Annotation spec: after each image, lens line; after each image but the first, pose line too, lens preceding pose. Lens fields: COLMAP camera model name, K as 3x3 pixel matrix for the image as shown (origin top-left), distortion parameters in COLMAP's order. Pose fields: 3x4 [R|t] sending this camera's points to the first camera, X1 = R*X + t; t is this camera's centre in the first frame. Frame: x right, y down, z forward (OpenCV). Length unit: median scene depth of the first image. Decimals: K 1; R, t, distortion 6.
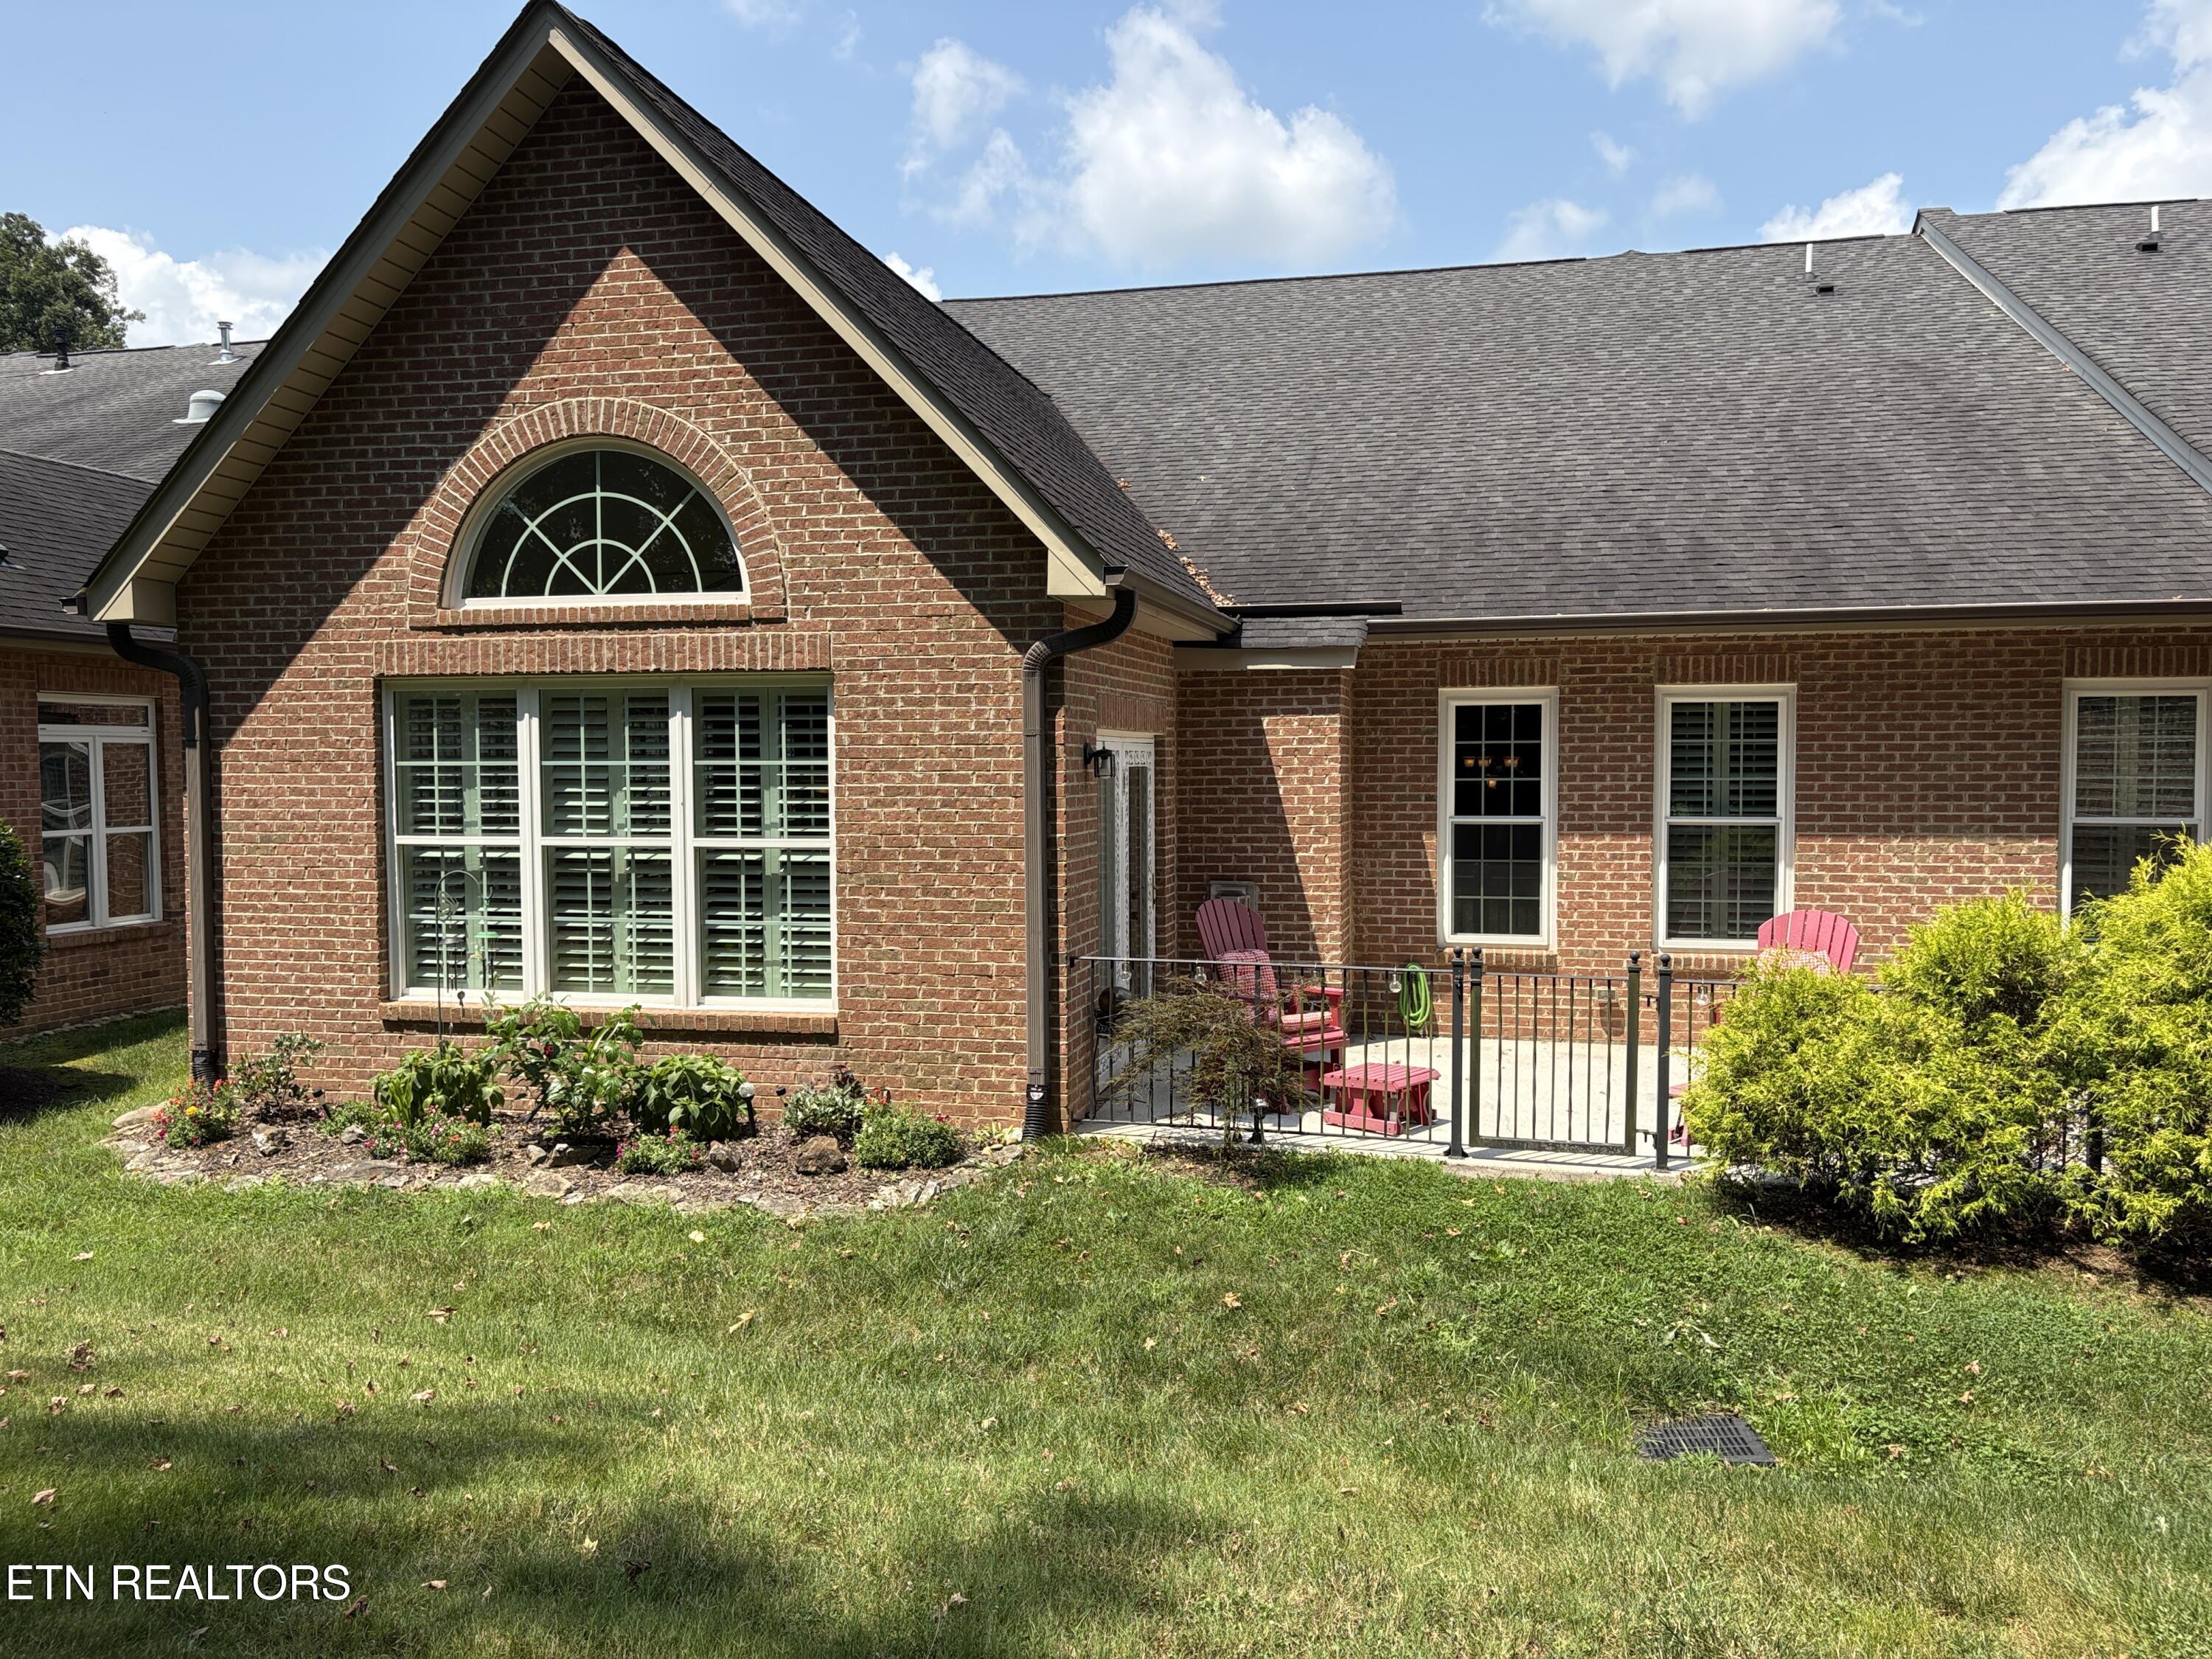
lens RADIAL K [[1665.2, 0, 1108.0], [0, 1665.2, 831.8], [0, 0, 1]] dist [0.078565, -0.108055]
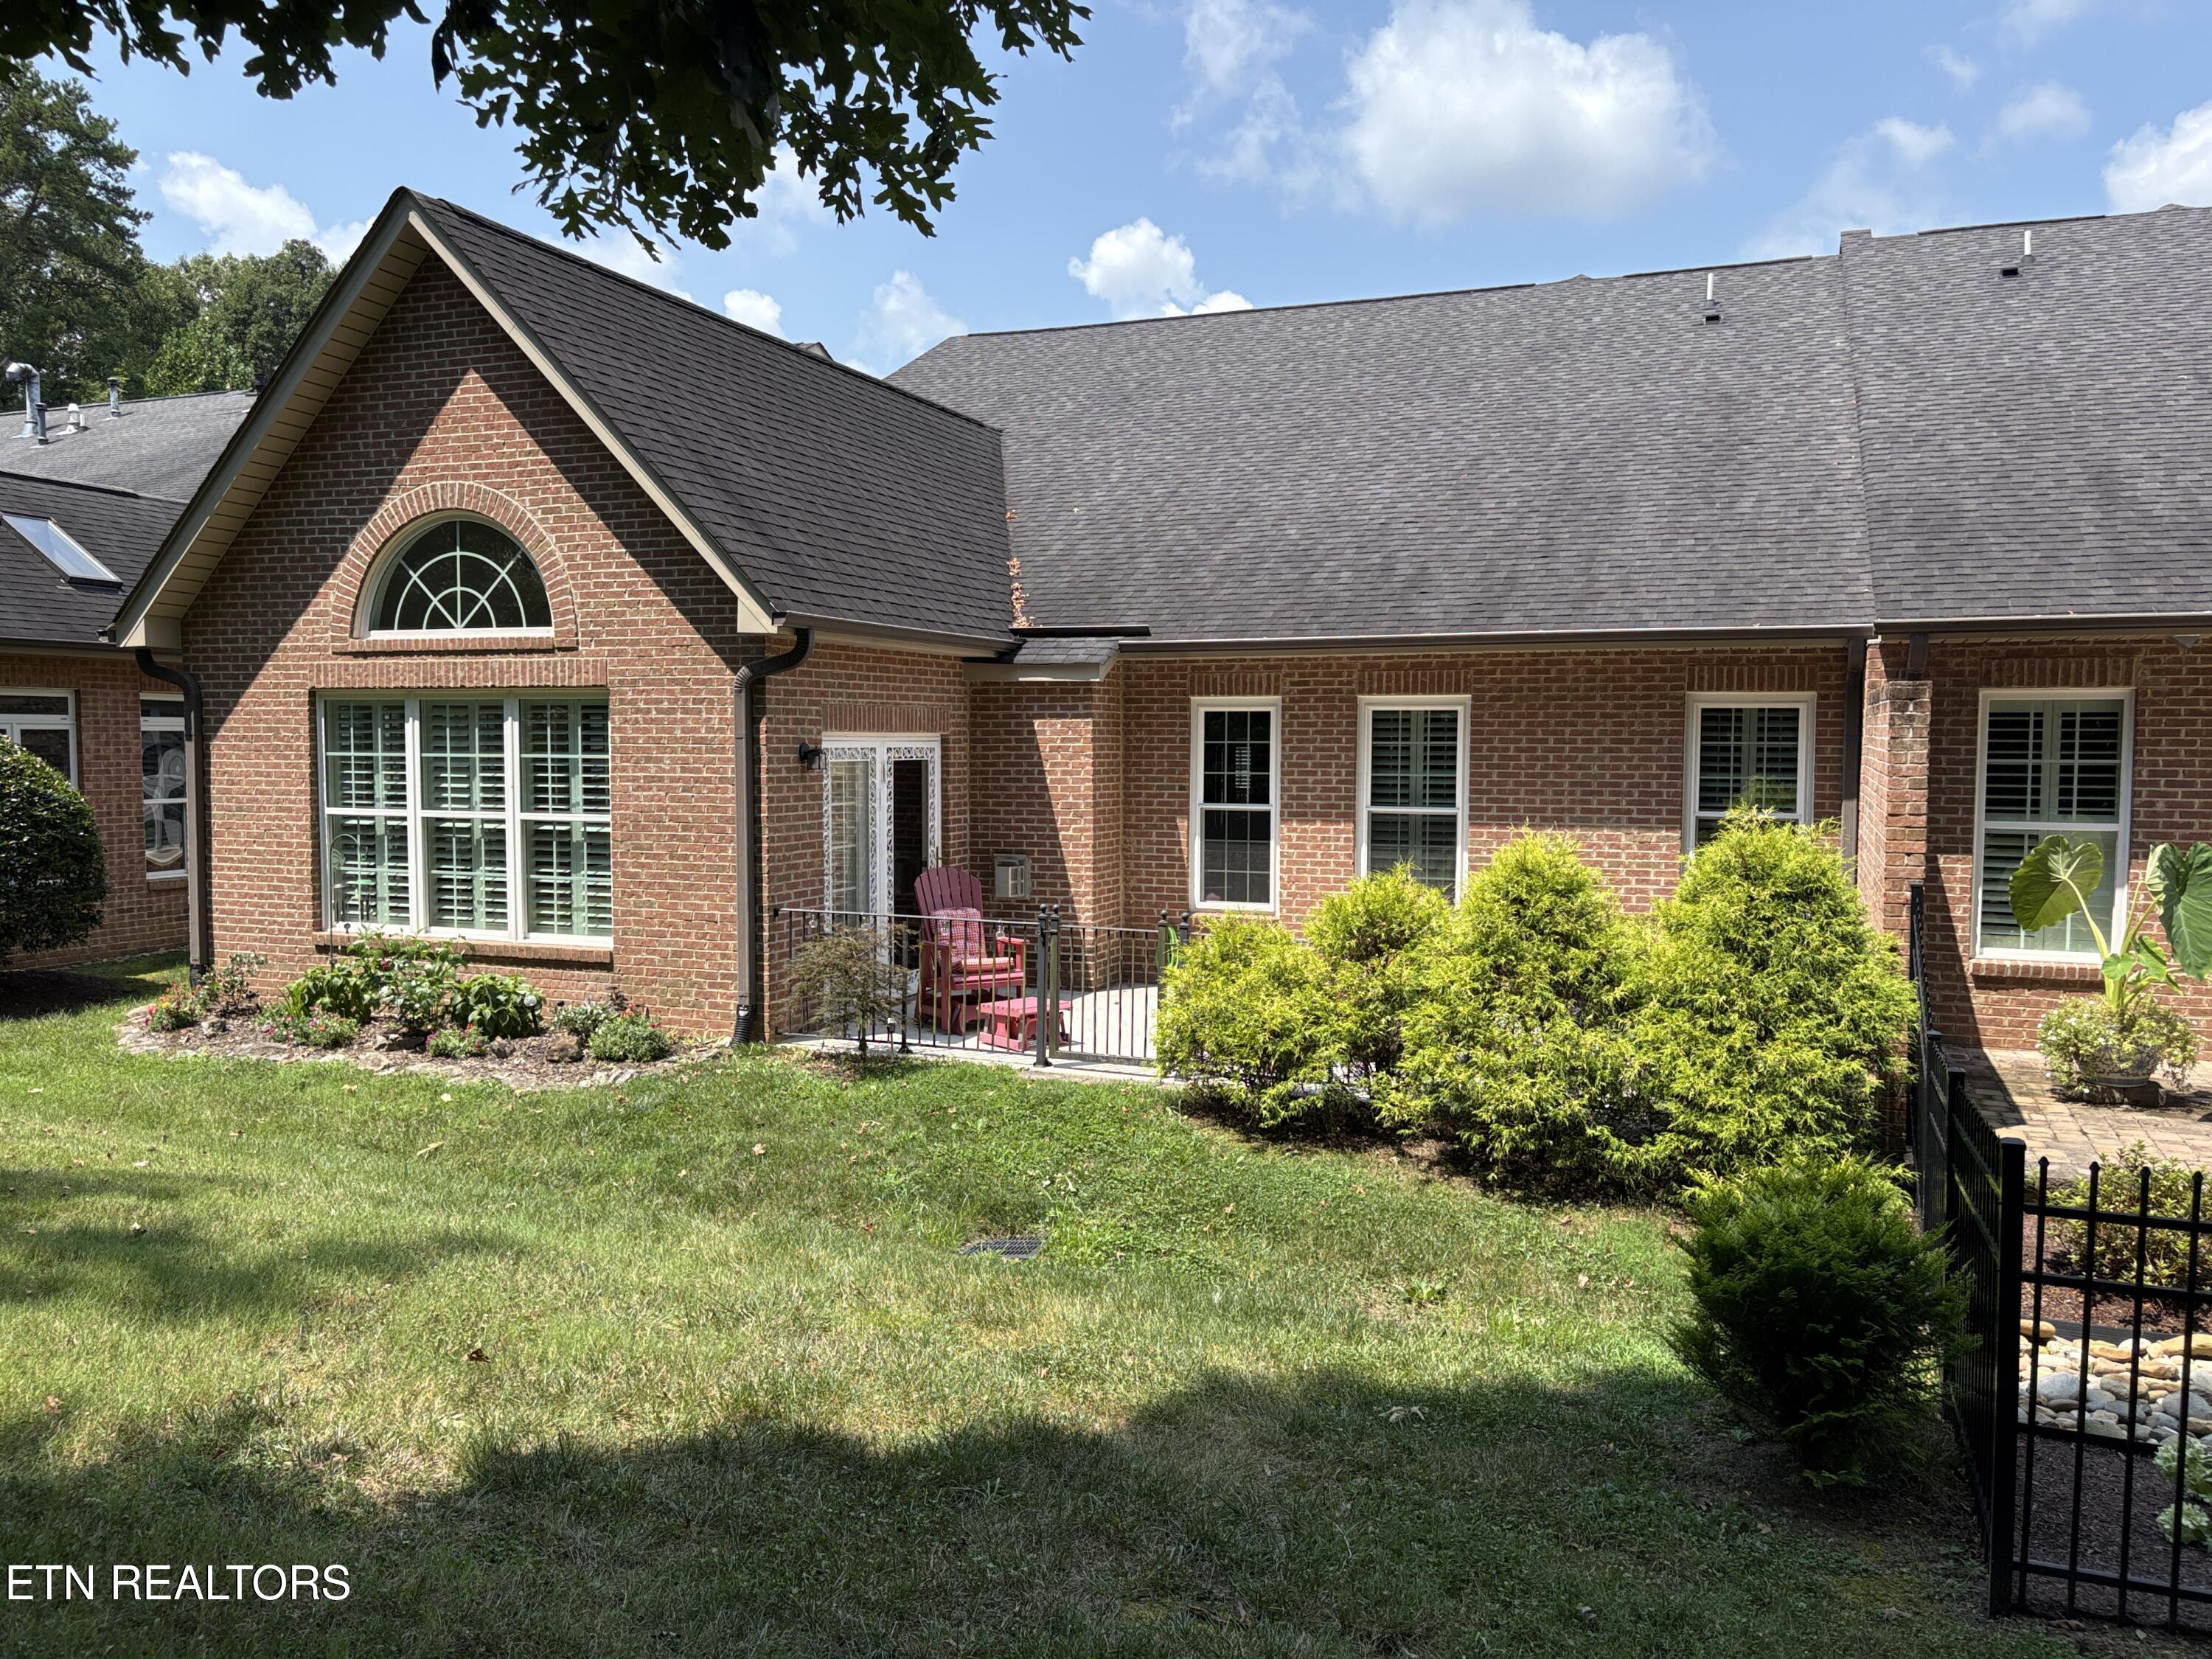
lens RADIAL K [[1638.5, 0, 1105.6], [0, 1638.5, 827.3], [0, 0, 1]] dist [0.046686, -0.001328]
pose [[0.989616, 0.015255, -0.142922, 0.378970], [-0.013841, 0.999845, 0.010882, -0.004982], [0.143066, -0.008791, 0.989674, -0.214650]]
